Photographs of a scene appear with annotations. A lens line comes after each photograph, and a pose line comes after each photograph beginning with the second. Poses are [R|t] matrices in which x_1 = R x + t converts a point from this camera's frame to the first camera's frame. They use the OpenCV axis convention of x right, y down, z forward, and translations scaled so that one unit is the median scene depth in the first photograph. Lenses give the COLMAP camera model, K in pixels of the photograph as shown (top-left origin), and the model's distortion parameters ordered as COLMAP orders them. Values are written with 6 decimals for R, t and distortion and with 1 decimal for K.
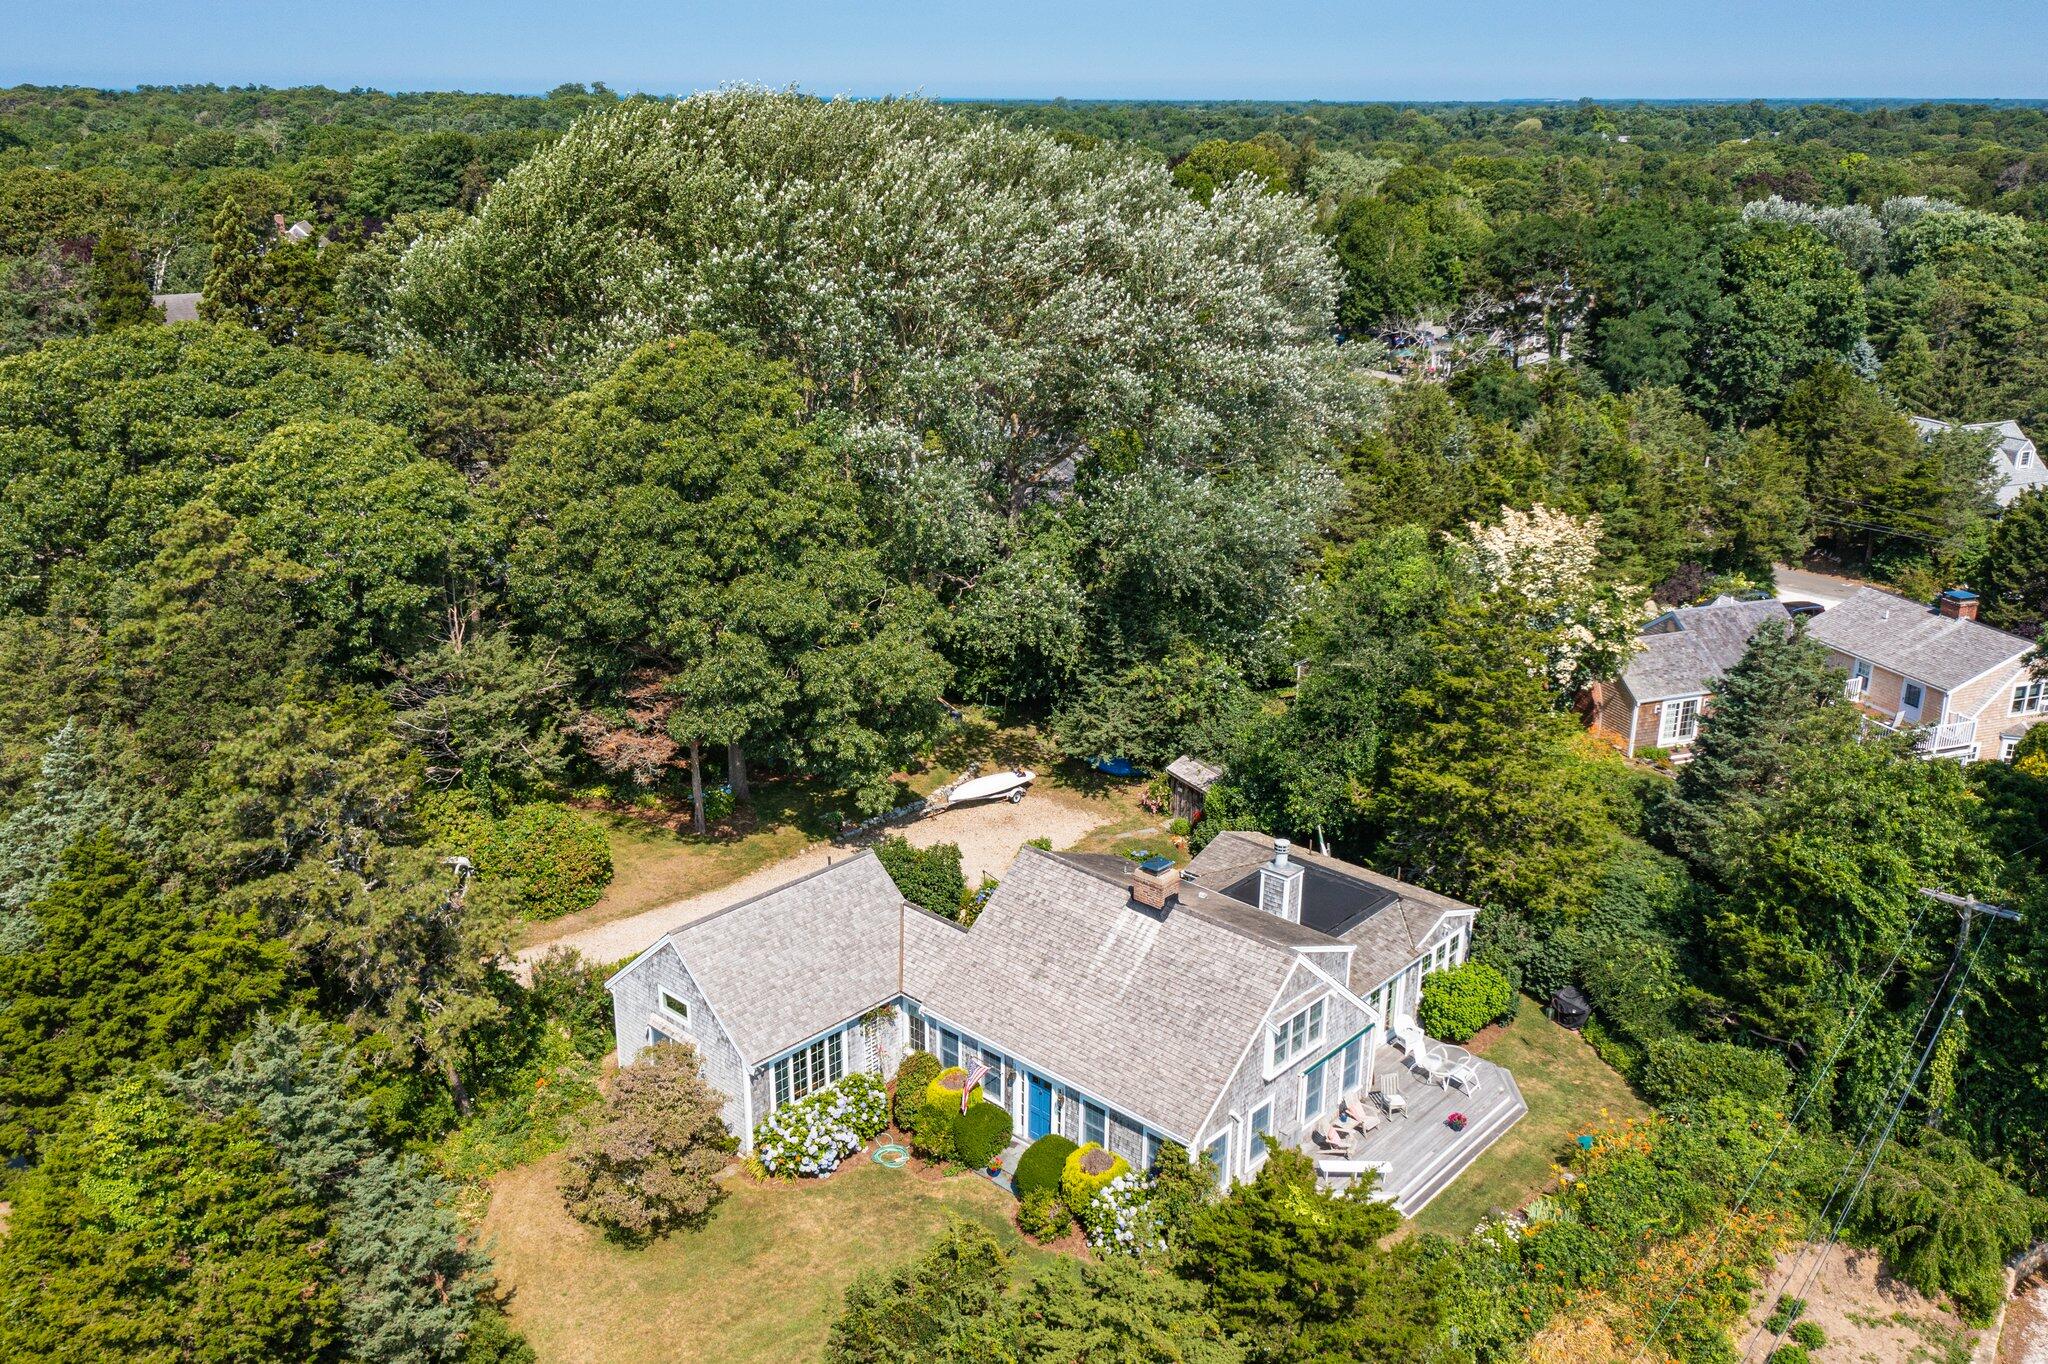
lens RADIAL K [[1640.9, 0, 1098.1], [0, 1640.9, 685.2], [0, 0, 1]] dist [-0.005478, 0.005325]
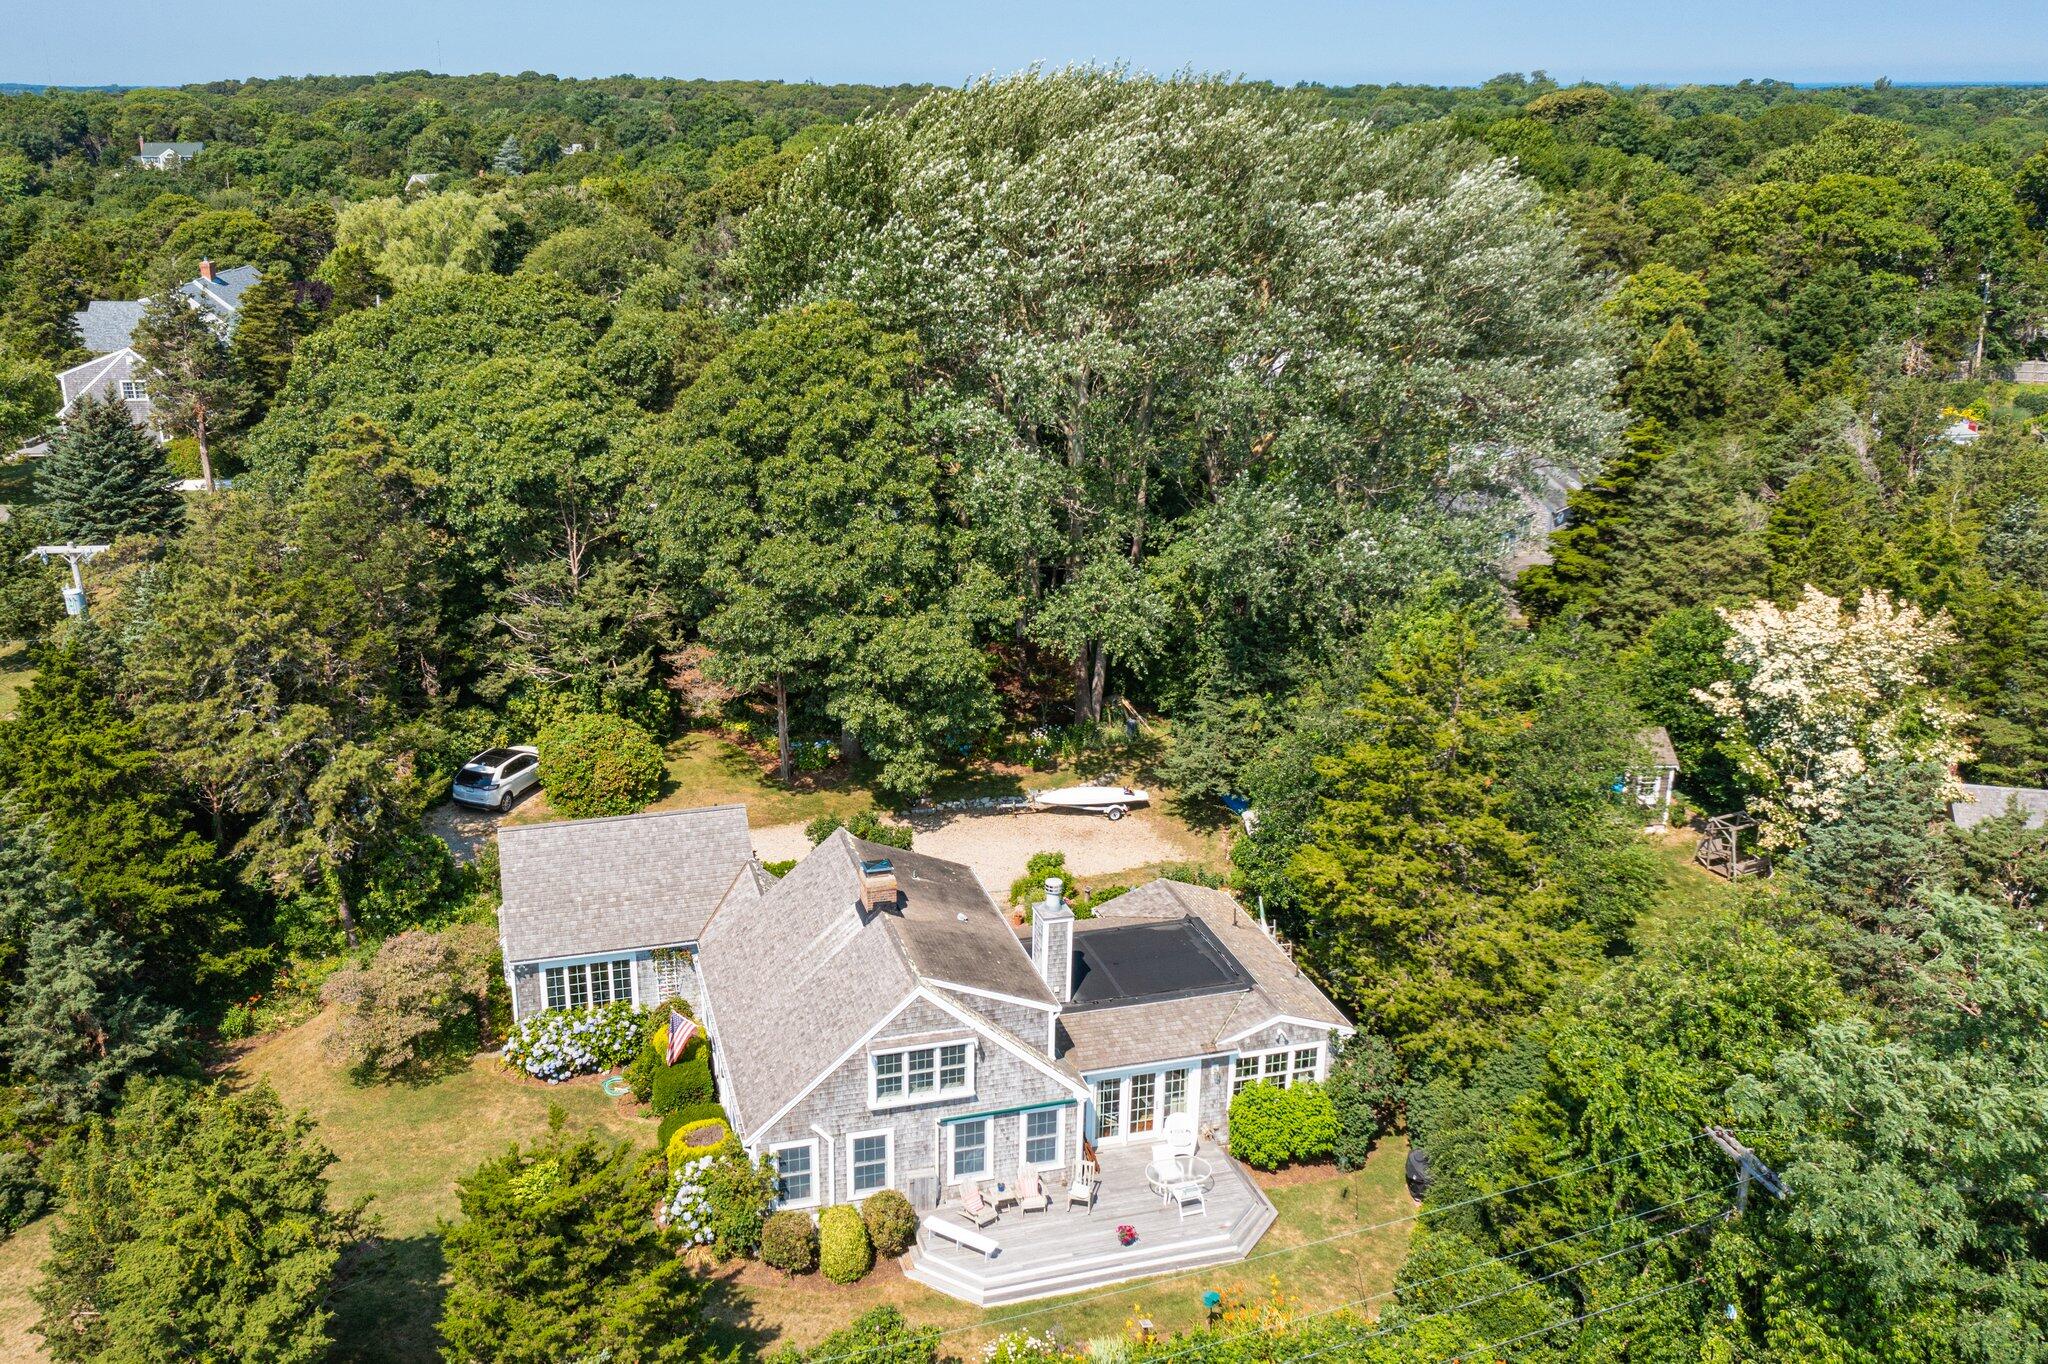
lens RADIAL K [[1745.8, 0, 1009.6], [0, 1745.8, 681.6], [0, 0, 1]] dist [0.009248, 0.016571]
pose [[0.839716, 0.160916, -0.518635, 0.524490], [-0.169853, 0.984994, 0.030605, -0.034890], [0.515777, 0.062392, 0.854448, 0.140982]]
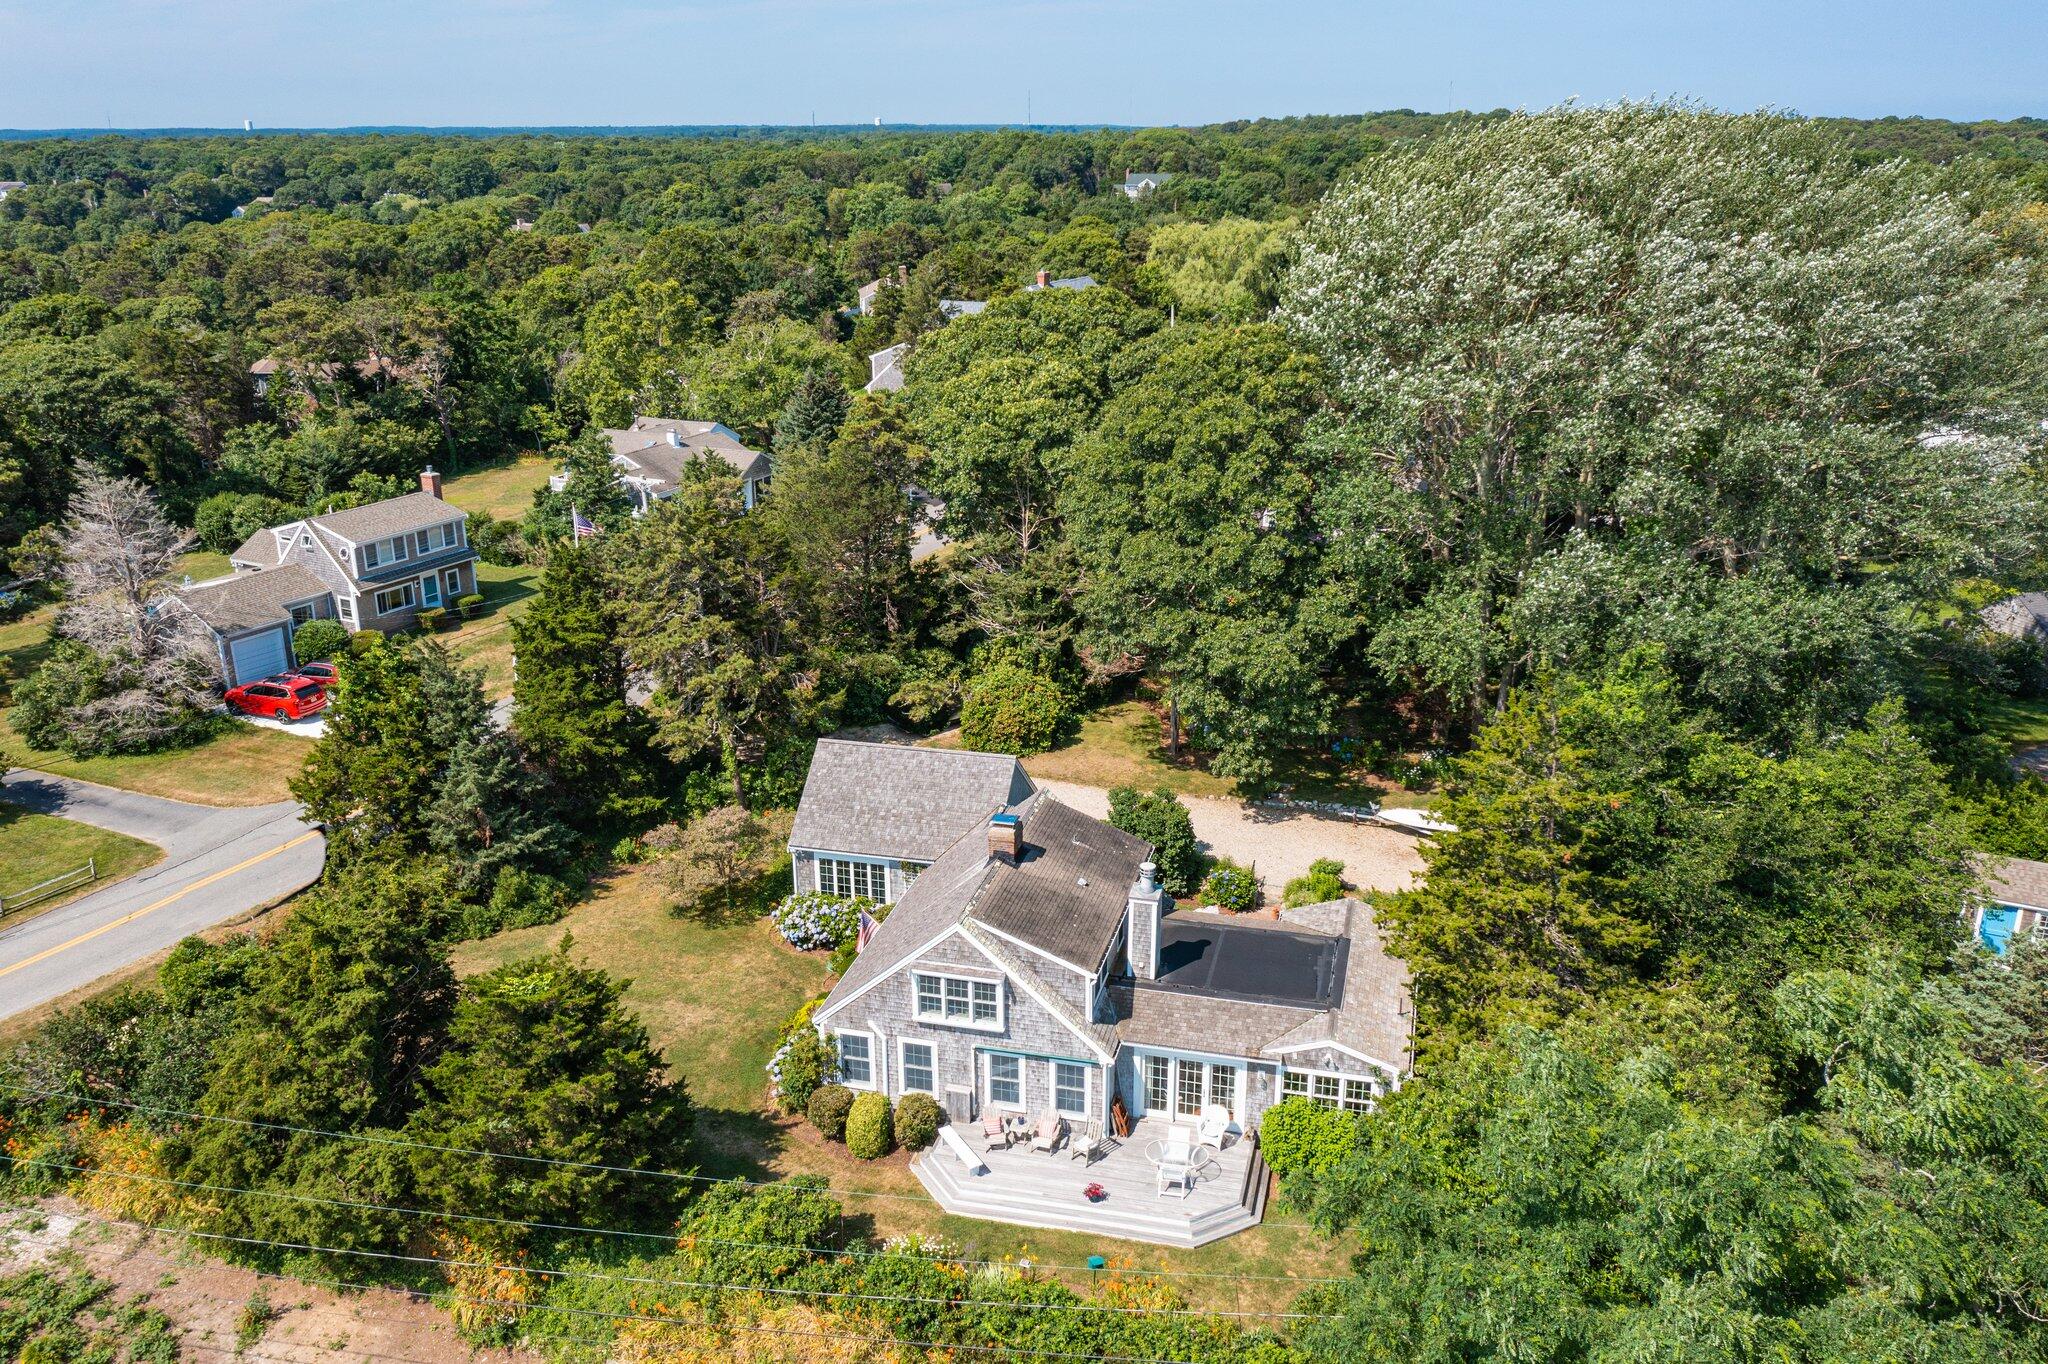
lens RADIAL K [[1640.9, 0, 1098.1], [0, 1640.9, 685.2], [0, 0, 1]] dist [-0.005478, 0.005325]
pose [[0.472991, 0.269432, -0.838860, 0.812921], [-0.284345, 0.947830, 0.144104, -0.126565], [0.833923, 0.170365, 0.524926, 0.403219]]
